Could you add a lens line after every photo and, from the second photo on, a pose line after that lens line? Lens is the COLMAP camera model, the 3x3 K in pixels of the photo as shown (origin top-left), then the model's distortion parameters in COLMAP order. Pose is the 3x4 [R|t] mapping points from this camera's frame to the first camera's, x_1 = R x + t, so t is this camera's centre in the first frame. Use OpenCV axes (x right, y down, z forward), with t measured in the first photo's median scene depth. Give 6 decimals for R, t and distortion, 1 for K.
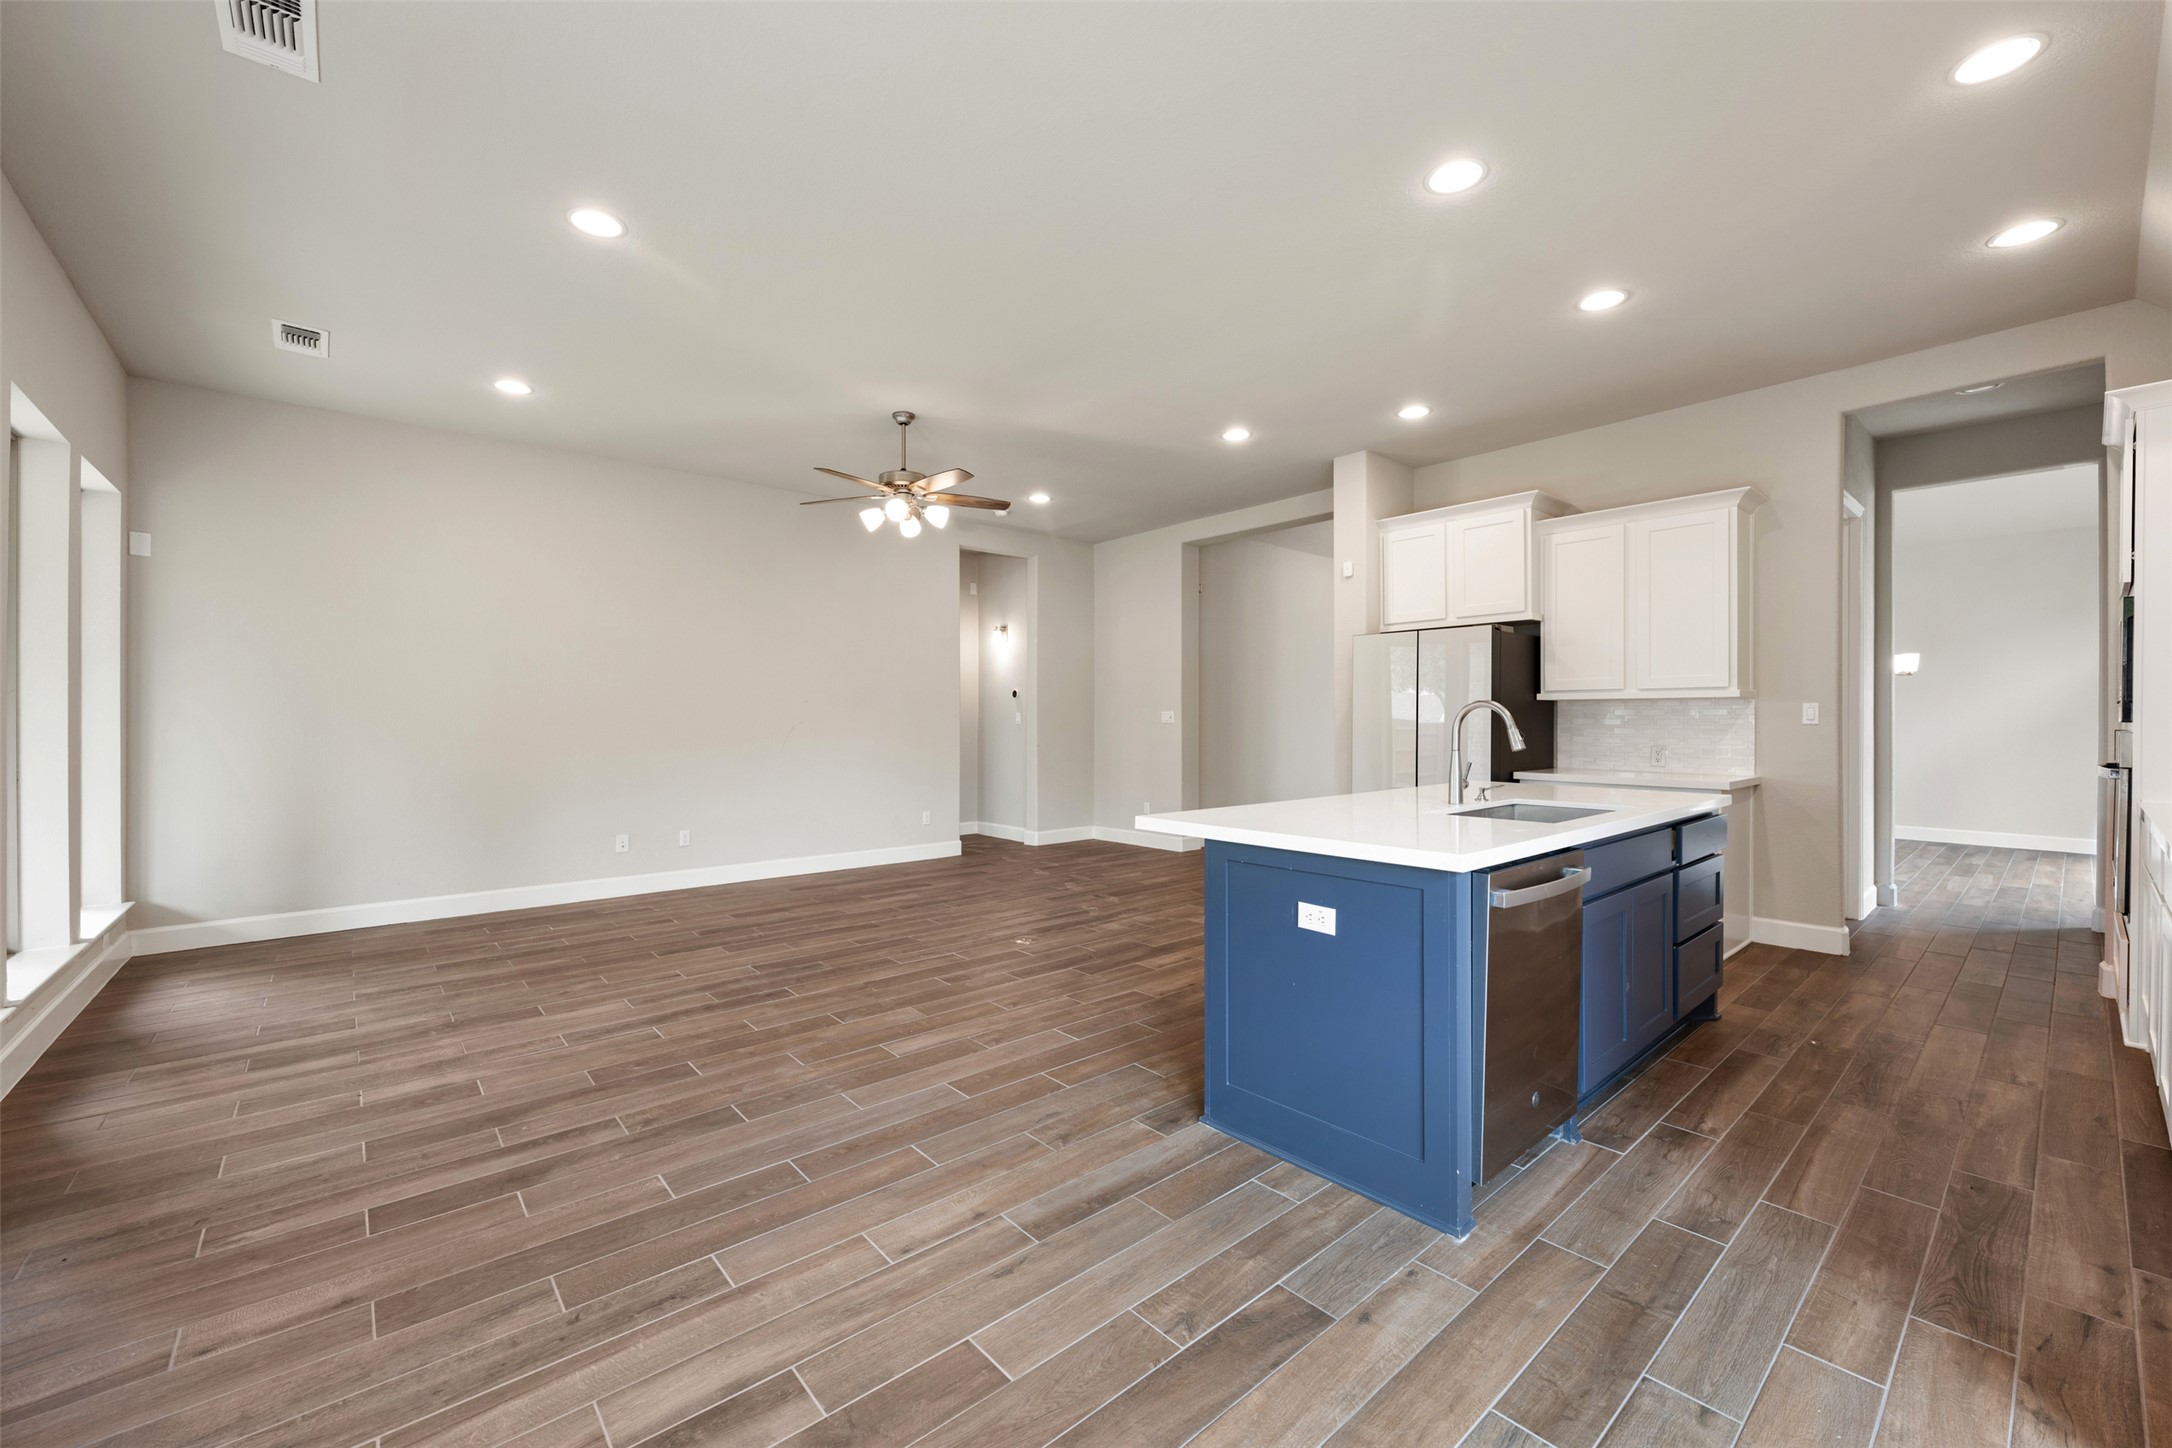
lens RADIAL K [[861.6, 0, 1085.8], [0, 861.6, 726.1], [0, 0, 1]] dist [0.001437, 0.000054]
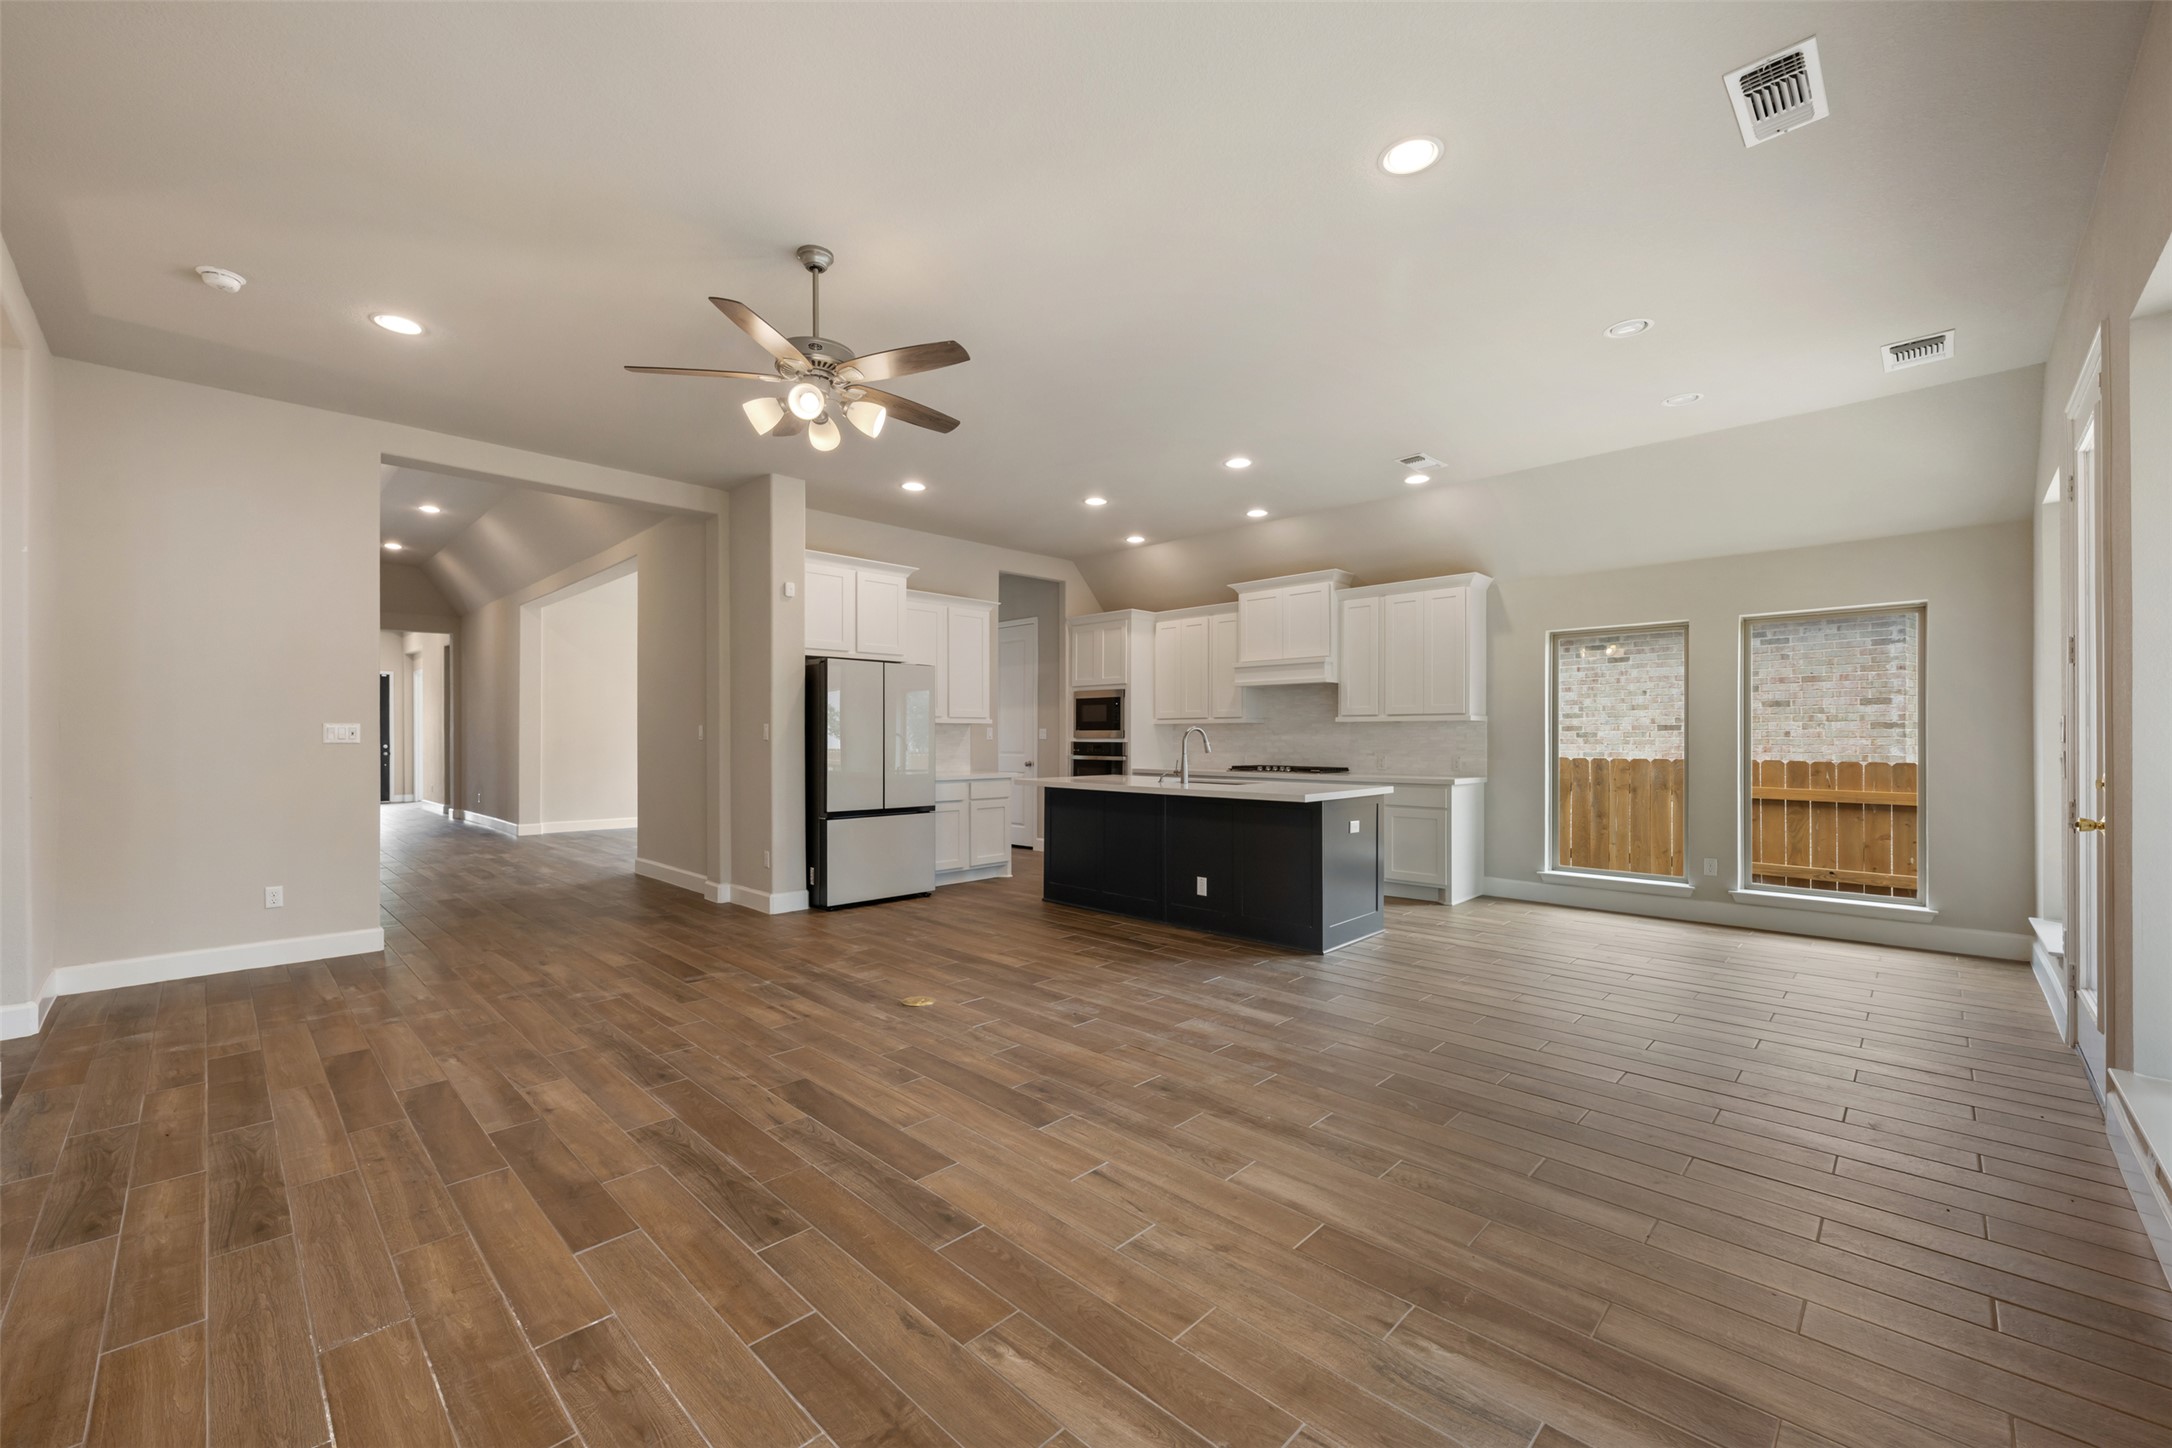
lens RADIAL K [[861.6, 0, 1082.7], [0, 861.6, 731.9], [0, 0, 1]] dist [0.001437, 0.000054]
pose [[-0.081805, 0.006674, 0.996626, -1.099612], [0.009083, 0.999941, -0.005951, -0.006684], [-0.996607, 0.008566, -0.081861, 1.097593]]
